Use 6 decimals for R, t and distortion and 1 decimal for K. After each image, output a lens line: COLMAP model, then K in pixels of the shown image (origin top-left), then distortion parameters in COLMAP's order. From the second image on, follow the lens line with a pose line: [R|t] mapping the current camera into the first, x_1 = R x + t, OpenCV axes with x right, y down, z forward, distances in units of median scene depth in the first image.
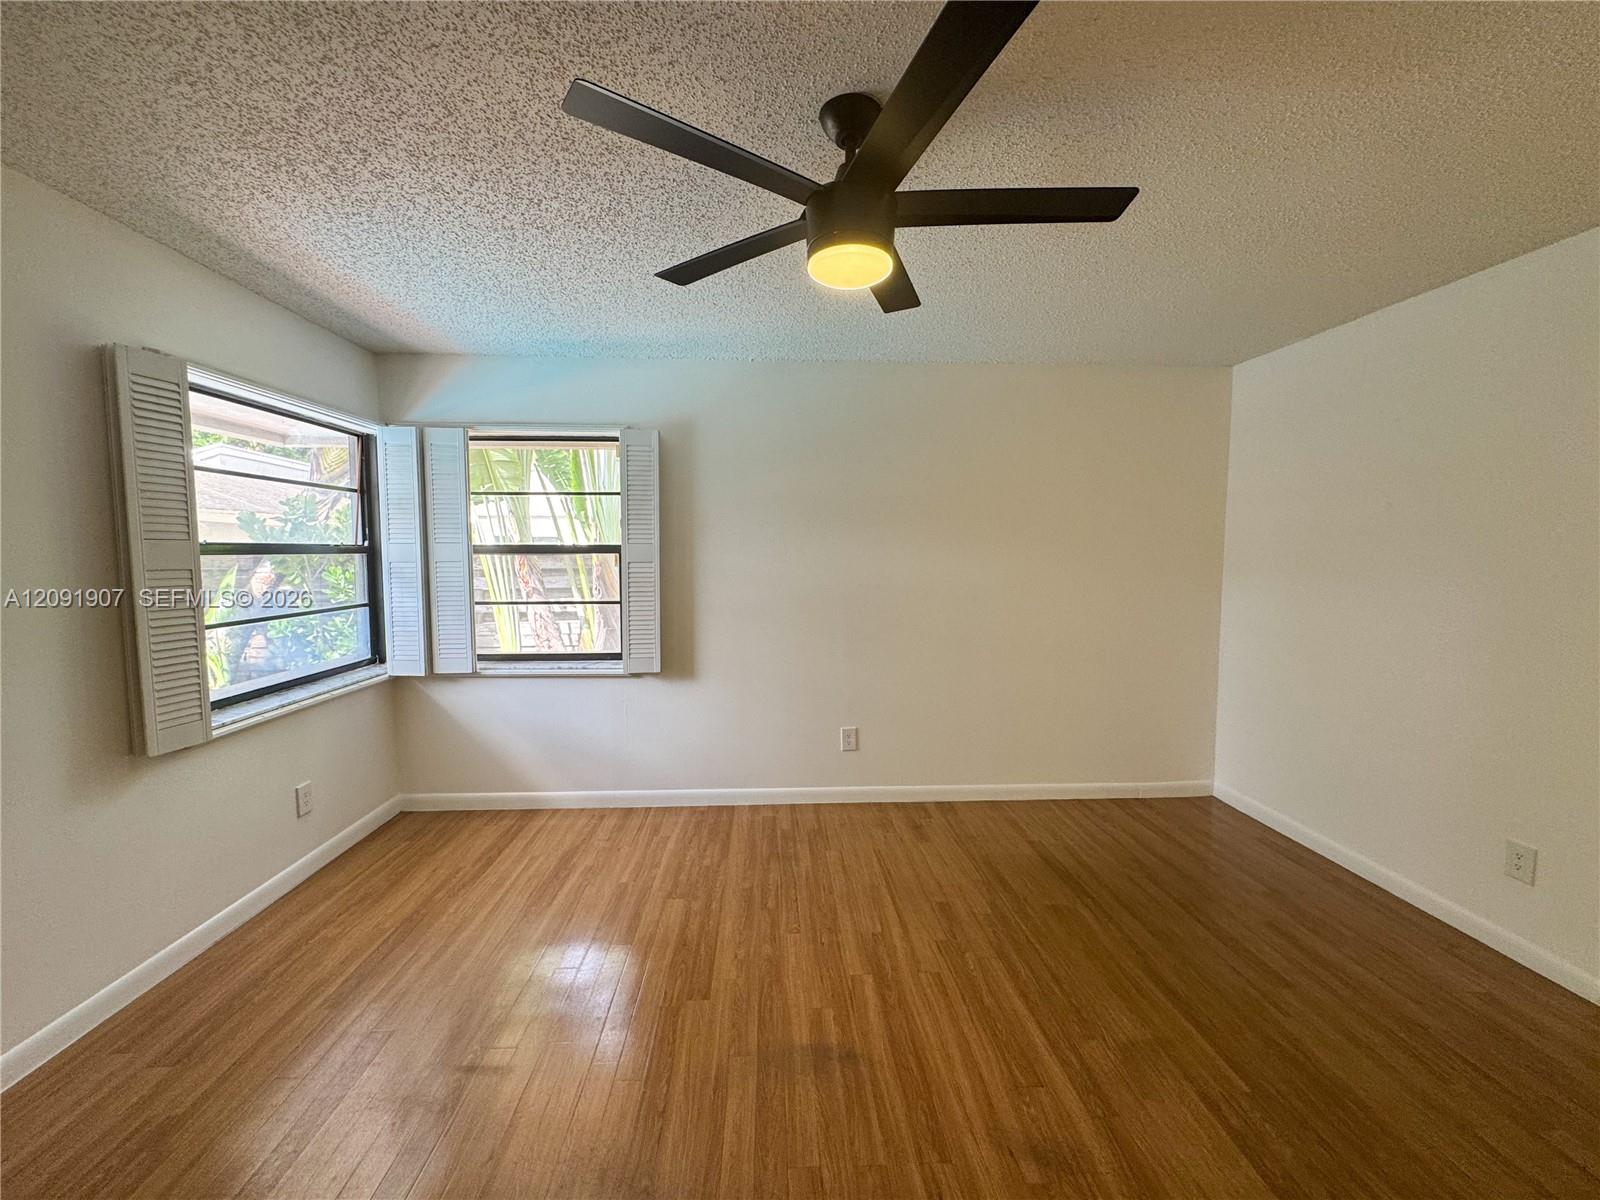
lens RADIAL K [[640.3, 0, 797.1], [0, 640.3, 601.1], [0, 0, 1]] dist [-0.001700, 0.000745]
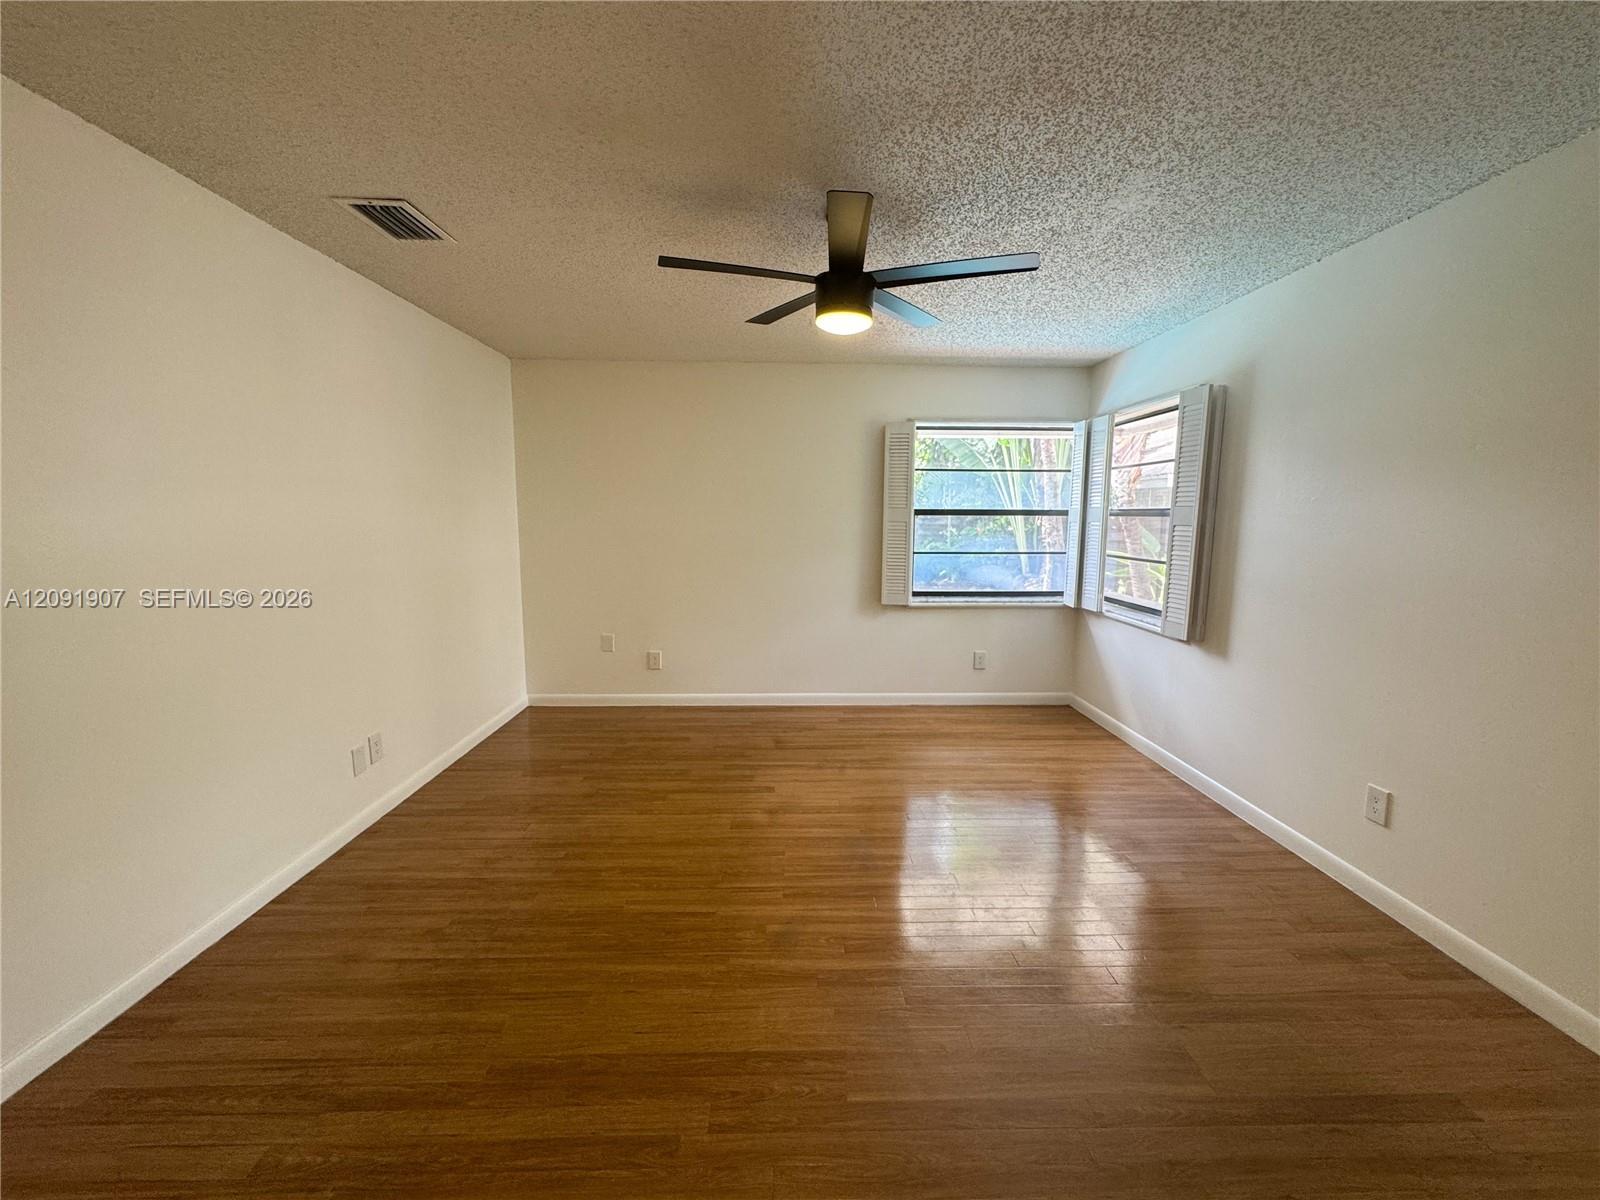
lens RADIAL K [[640.3, 0, 802.4], [0, 640.3, 599.6], [0, 0, 1]] dist [-0.001700, 0.000745]
pose [[-0.013937, 0.130061, -0.991408, 1.092355], [-0.079690, 0.988206, 0.130761, -0.042726], [0.996722, 0.080827, -0.003408, 0.629600]]
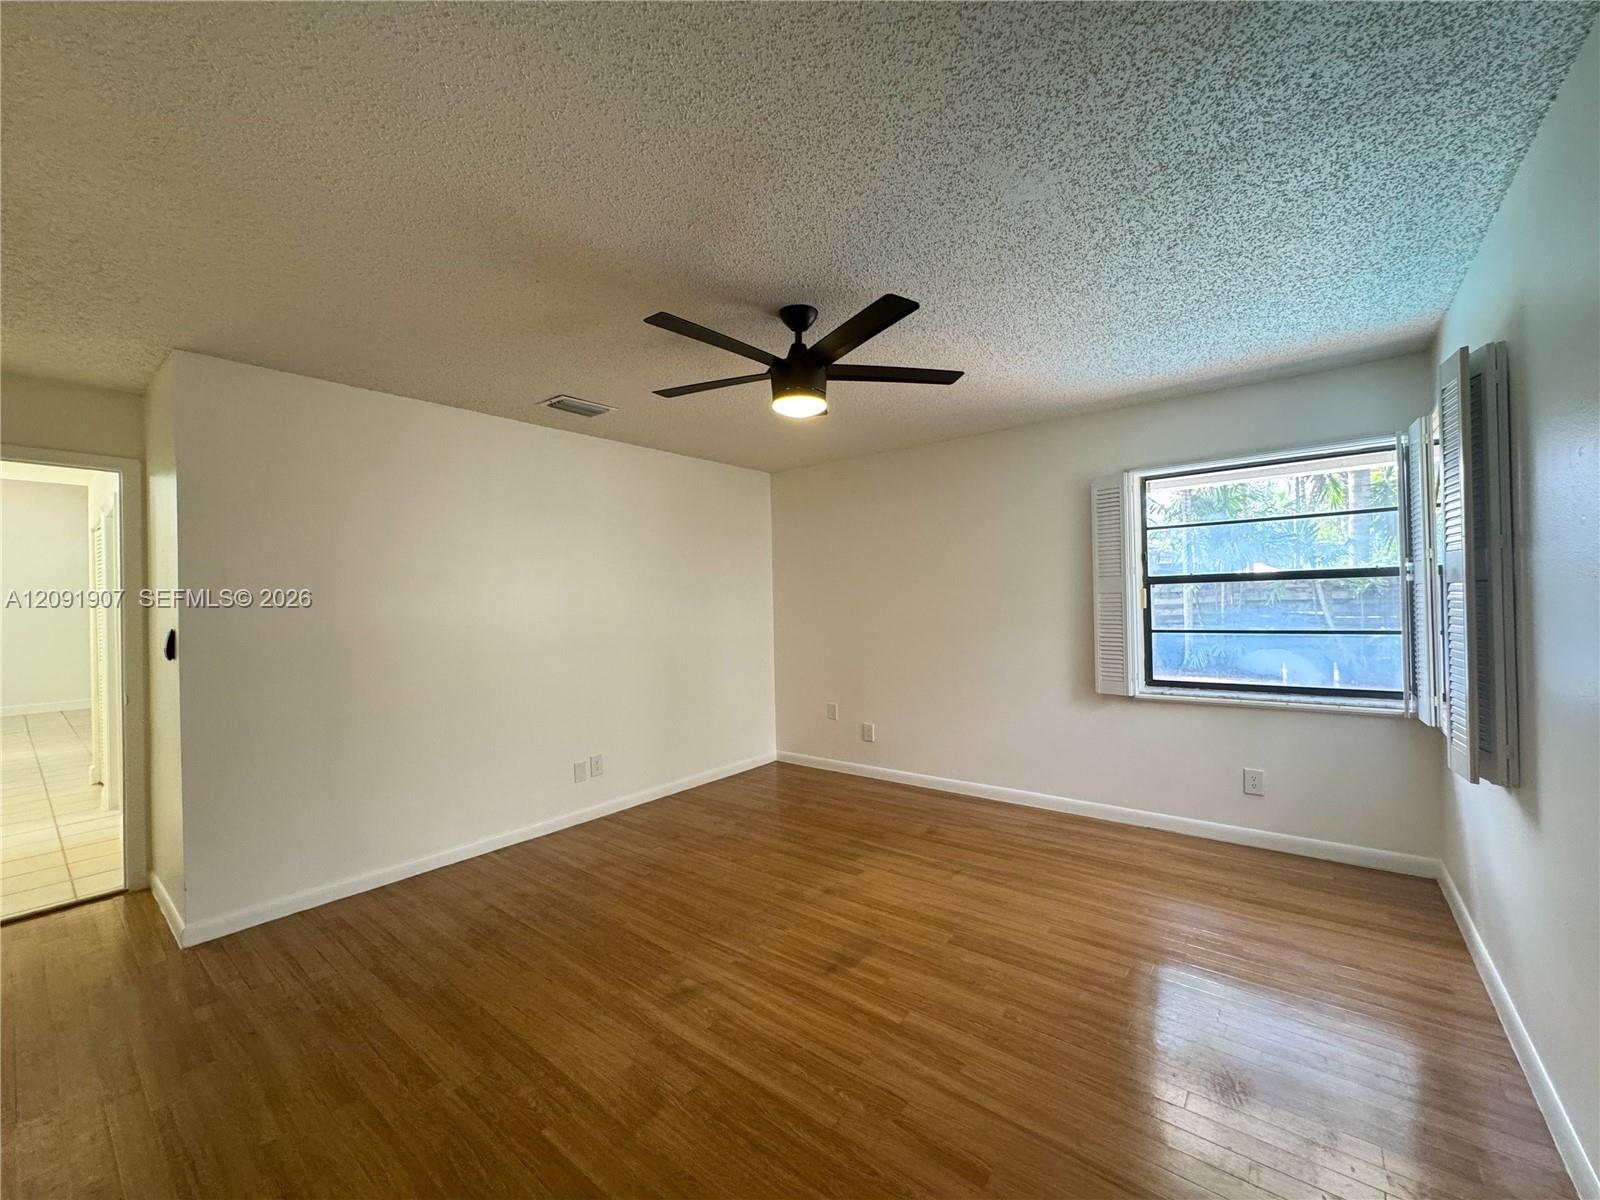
lens RADIAL K [[640.3, 0, 807.5], [0, 640.3, 601.7], [0, 0, 1]] dist [-0.001700, 0.000745]
pose [[-0.651097, 0.014218, -0.758862, 0.840953], [-0.034197, 0.998260, 0.048044, -0.073850], [0.758224, 0.057232, -0.649477, 1.358238]]
